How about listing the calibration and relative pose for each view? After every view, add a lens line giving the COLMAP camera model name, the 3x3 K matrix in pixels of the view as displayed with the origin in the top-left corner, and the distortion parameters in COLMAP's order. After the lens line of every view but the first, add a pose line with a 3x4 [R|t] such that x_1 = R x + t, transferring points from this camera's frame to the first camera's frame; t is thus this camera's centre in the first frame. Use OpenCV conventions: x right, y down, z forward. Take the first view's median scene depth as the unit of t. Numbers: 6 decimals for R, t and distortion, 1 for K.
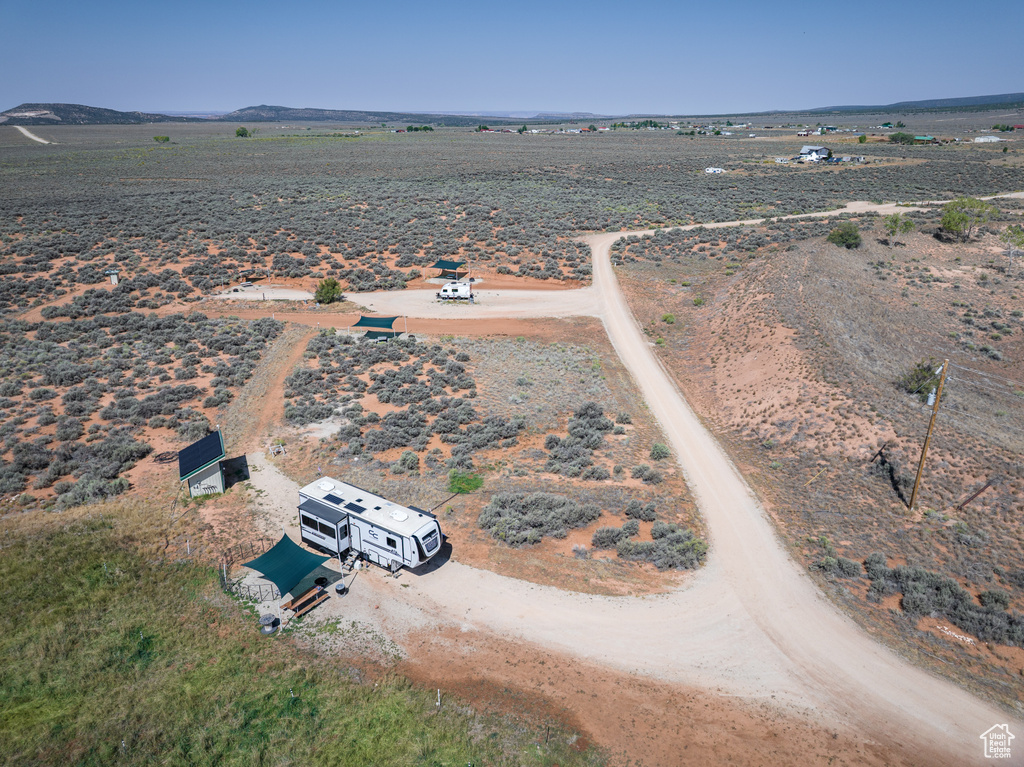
lens RADIAL K [[725.2, 0, 513.5], [0, 725.2, 387.0], [0, 0, 1]] dist [-0.048318, 0.016951]
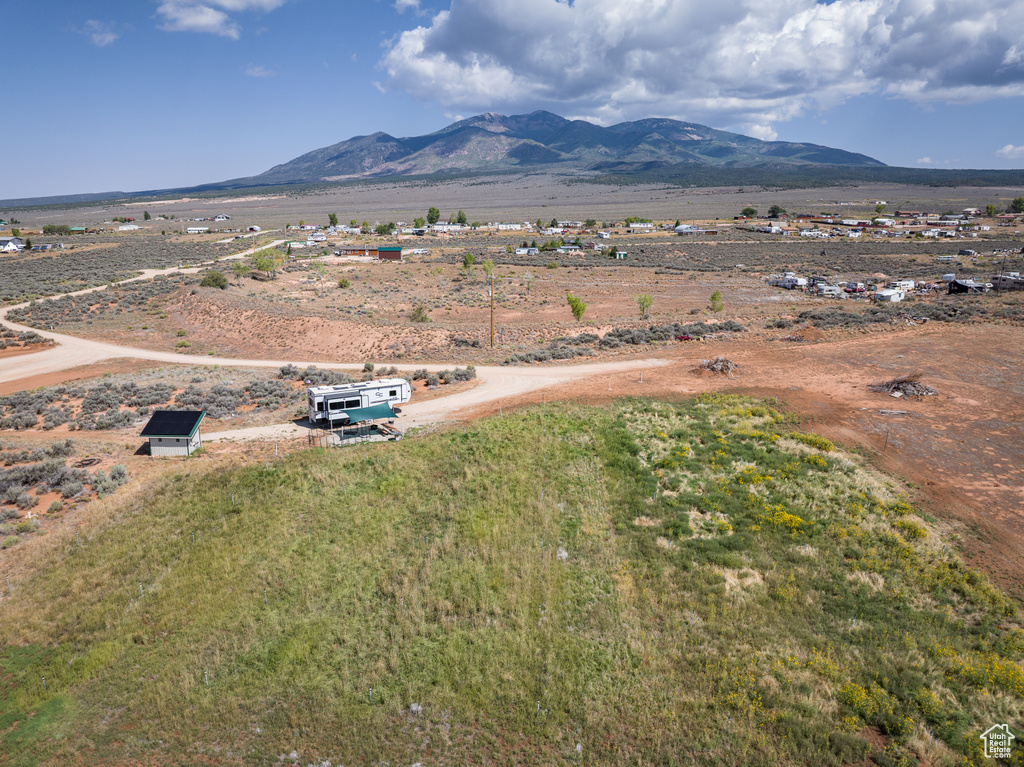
lens RADIAL K [[725.2, 0, 502.1], [0, 725.2, 366.0], [0, 0, 1]] dist [-0.048318, 0.016951]
pose [[0.454676, -0.192835, 0.869531, -0.469333], [0.325295, 0.944790, 0.039429, 0.051739], [-0.829128, 0.264927, 0.492302, -0.026923]]
